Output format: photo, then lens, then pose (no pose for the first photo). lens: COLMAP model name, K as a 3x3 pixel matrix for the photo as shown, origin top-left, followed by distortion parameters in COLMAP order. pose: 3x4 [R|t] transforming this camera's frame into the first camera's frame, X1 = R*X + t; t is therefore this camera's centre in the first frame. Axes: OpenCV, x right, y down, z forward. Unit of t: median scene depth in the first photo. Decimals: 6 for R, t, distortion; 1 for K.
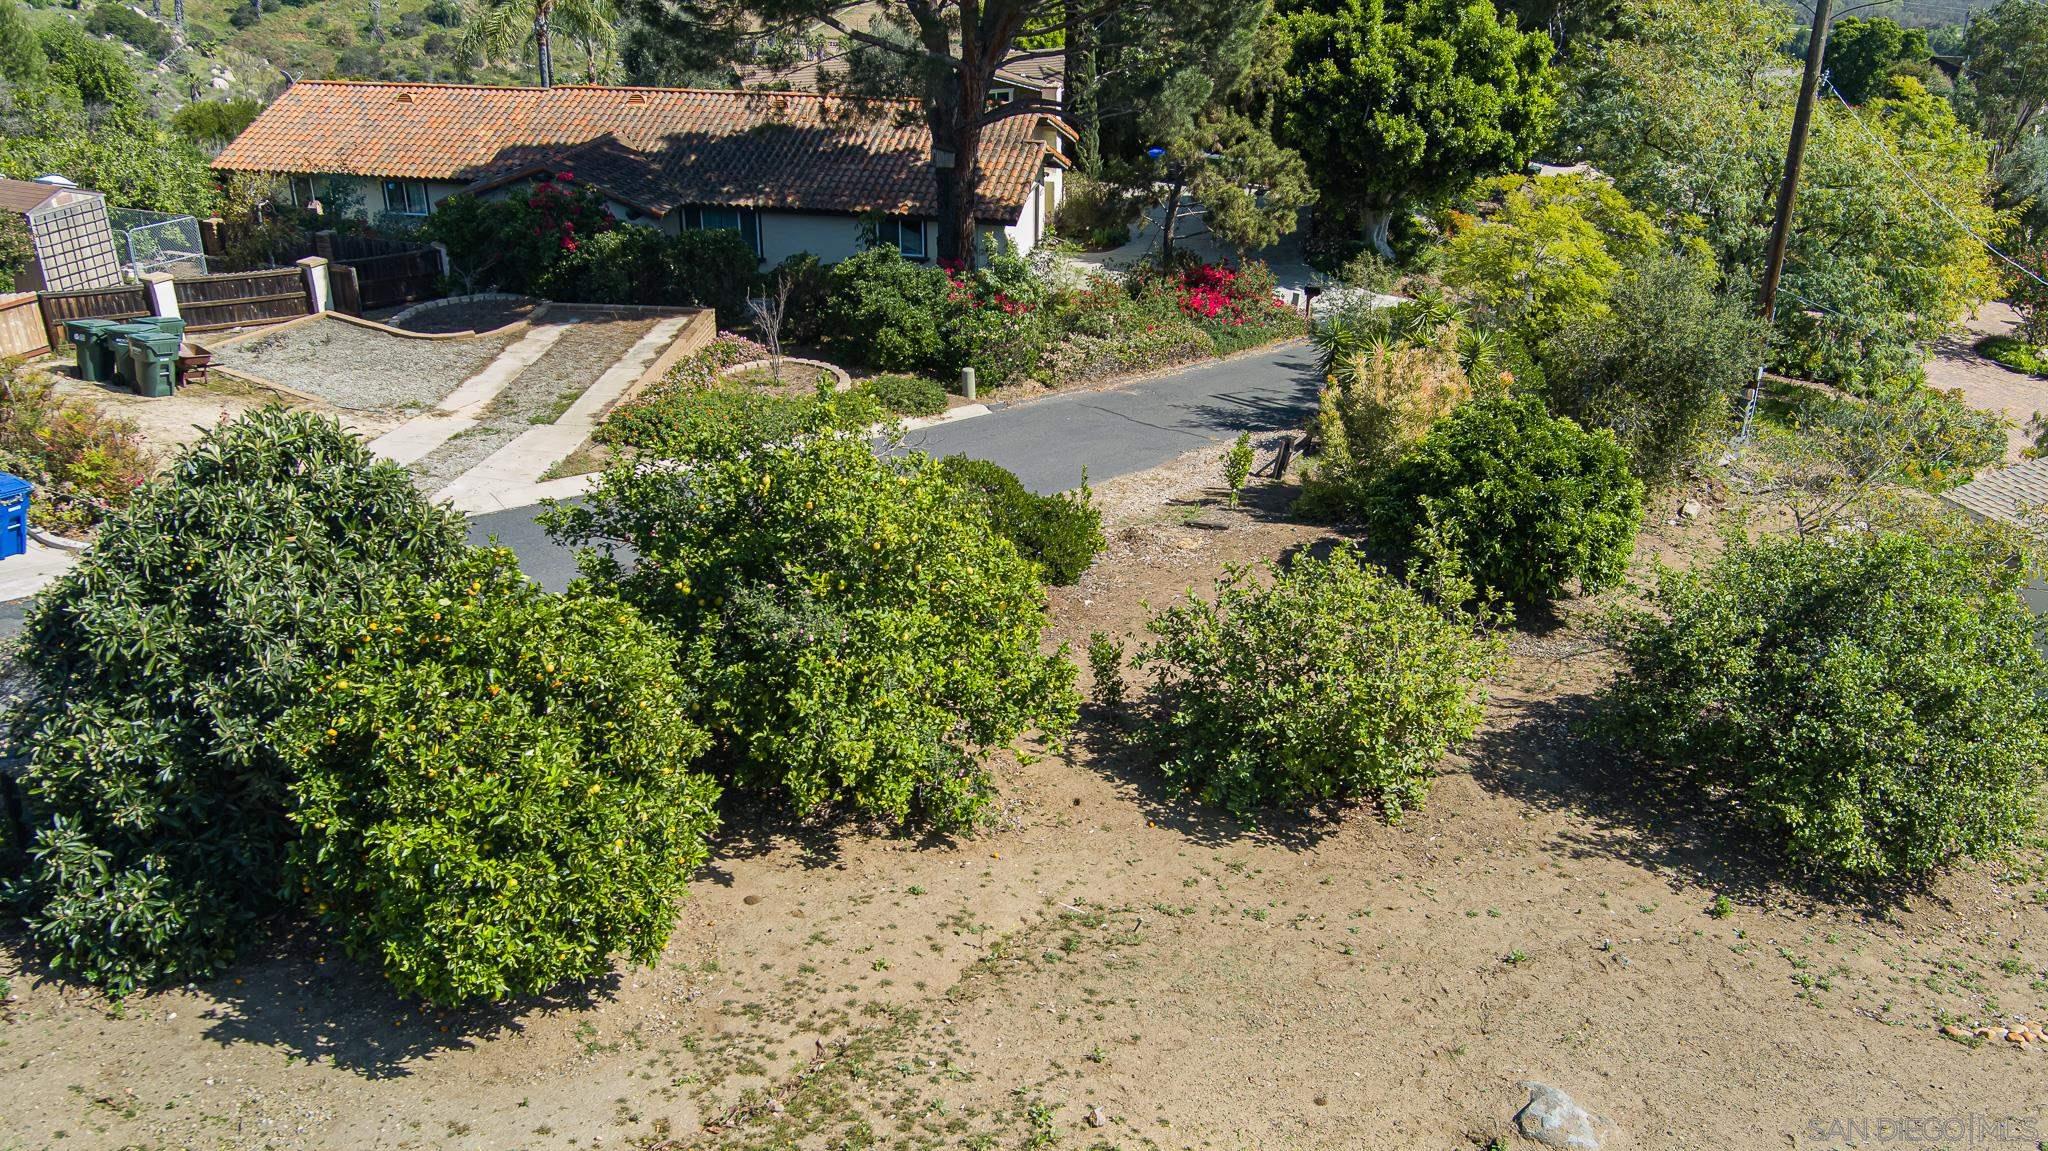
lens RADIAL K [[1656.2, 0, 1014.2], [0, 1656.2, 570.4], [0, 0, 1]] dist [-0.054442, 0.017651]
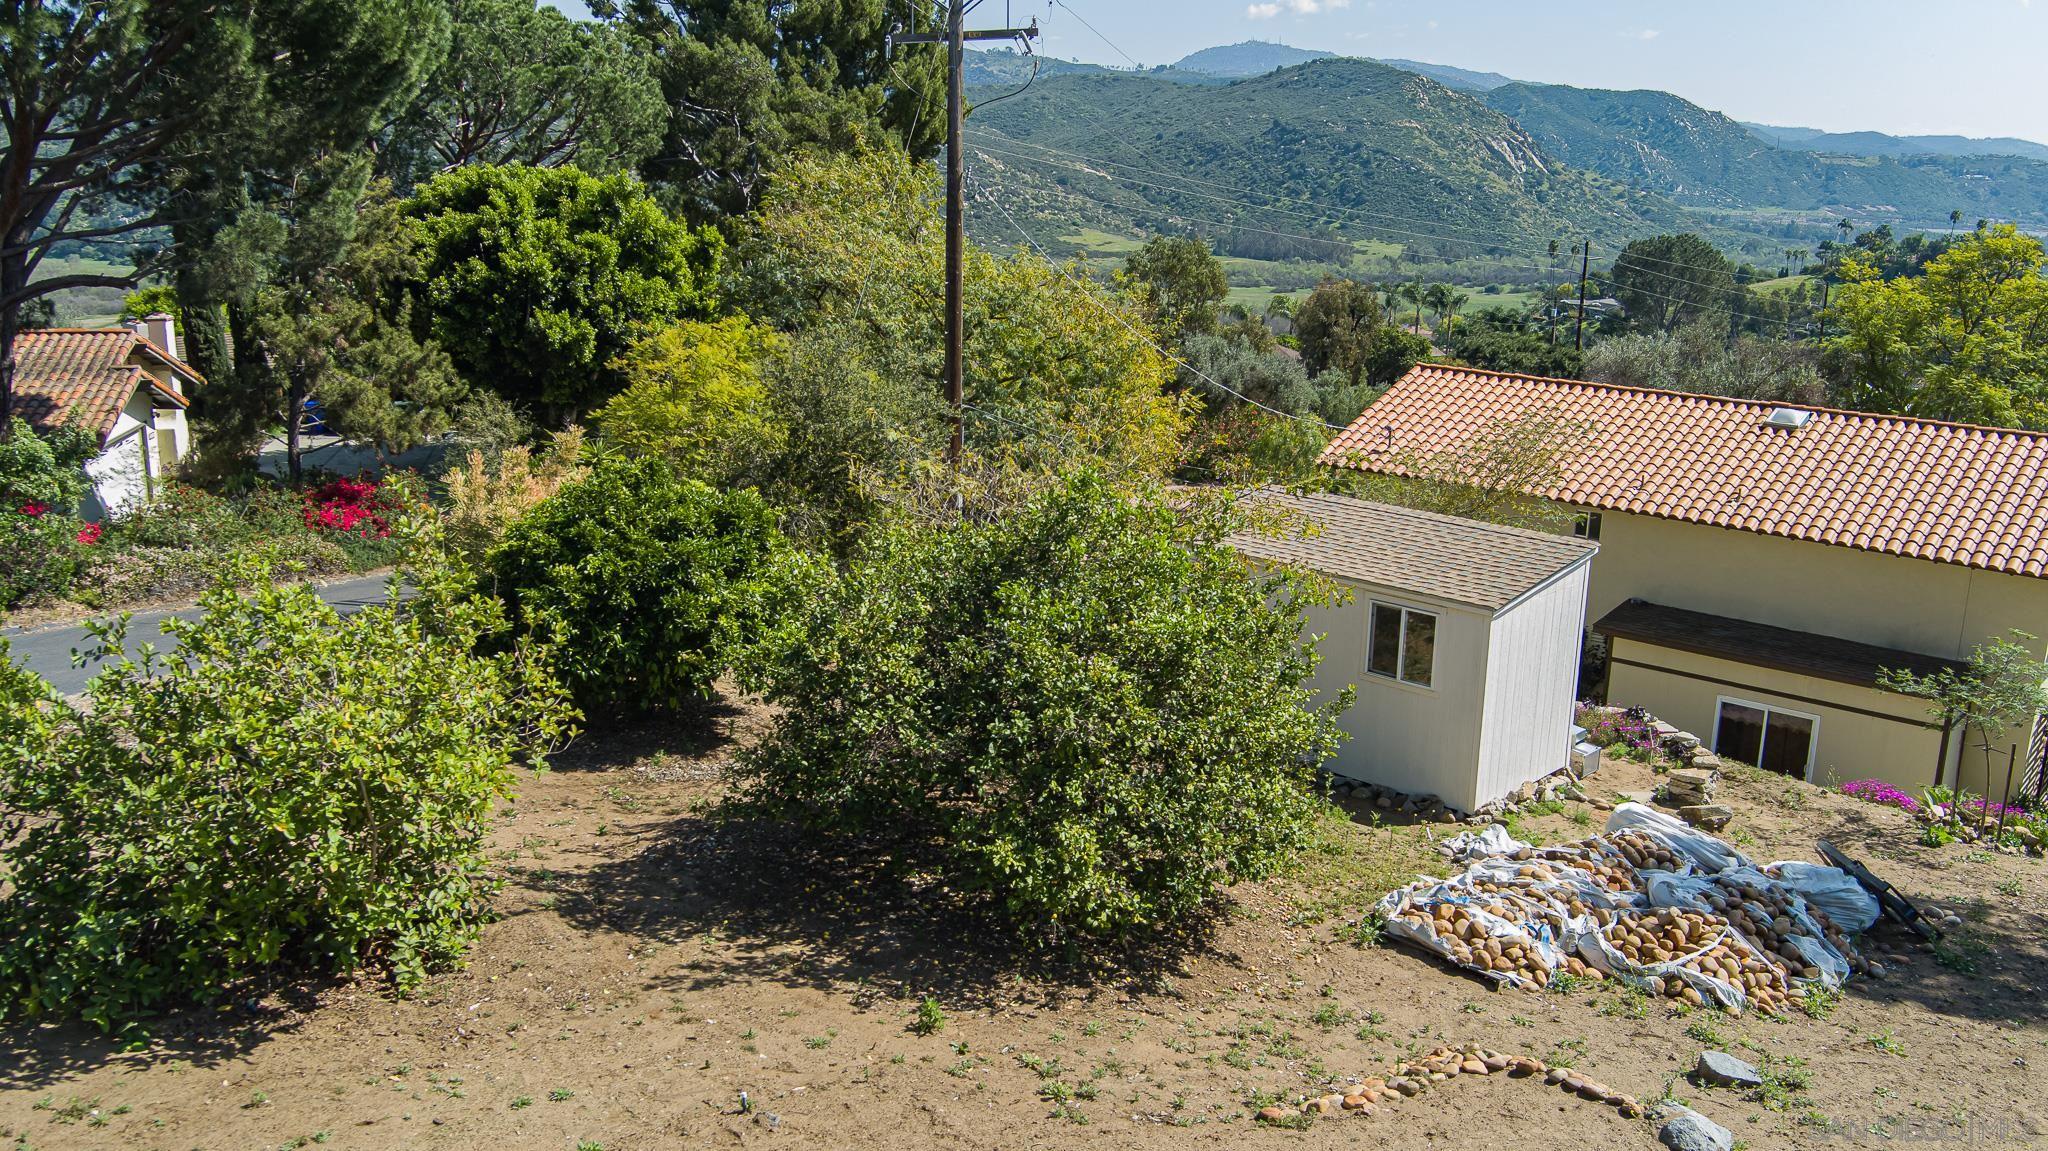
lens RADIAL K [[1656.2, 0, 1018.2], [0, 1656.2, 575.3], [0, 0, 1]] dist [-0.054442, 0.017651]
pose [[0.905595, -0.093706, 0.413664, 0.199645], [0.173489, 0.971808, -0.159661, 0.139300], [-0.387040, 0.216354, 0.896321, 0.343972]]
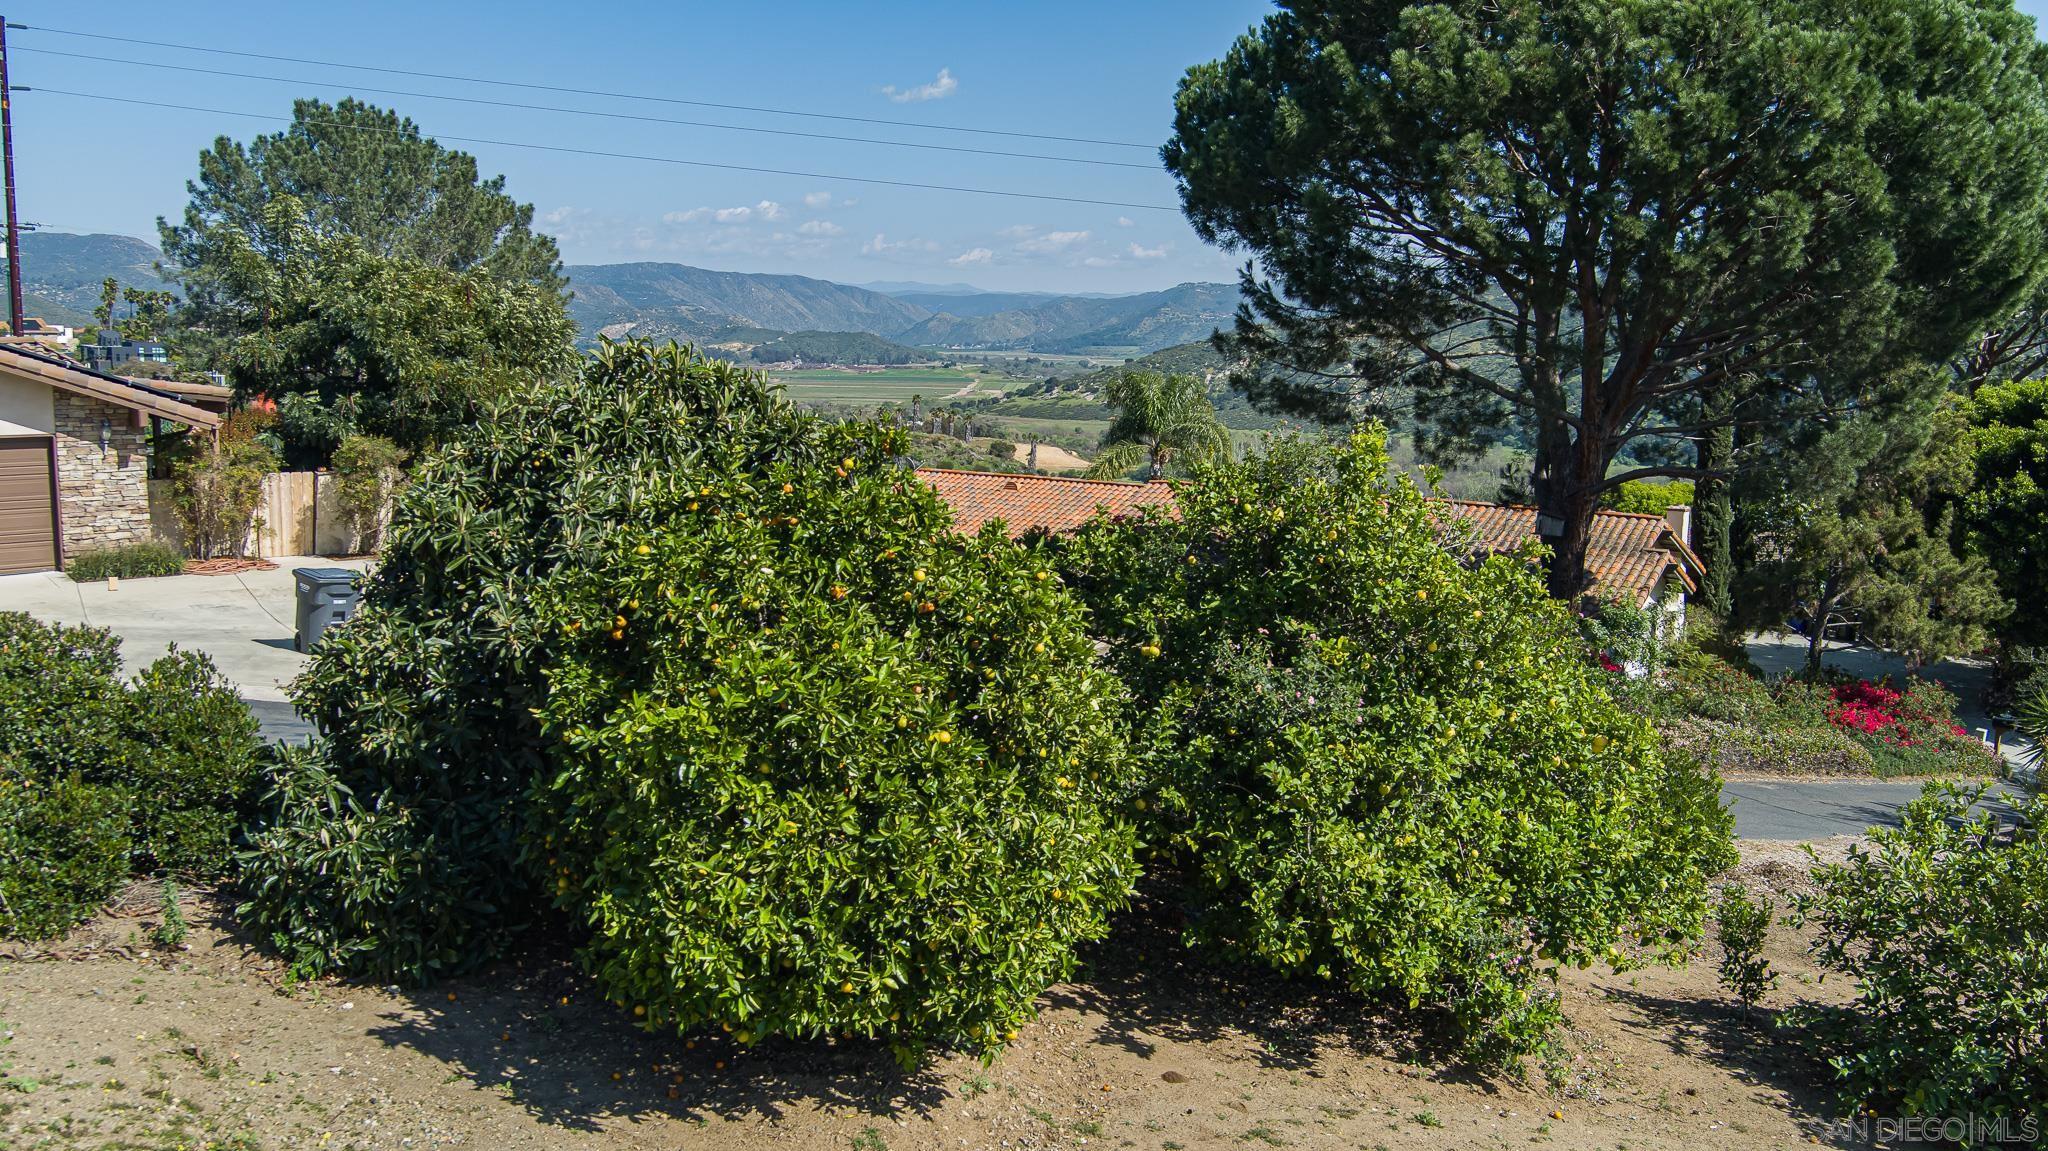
lens RADIAL K [[1656.2, 0, 1020.3], [0, 1656.2, 571.7], [0, 0, 1]] dist [-0.054442, 0.017651]
pose [[0.935330, 0.066198, -0.347527, 0.000774], [-0.170199, 0.945386, -0.277990, 0.170203], [0.310145, 0.319161, 0.895515, 0.267766]]
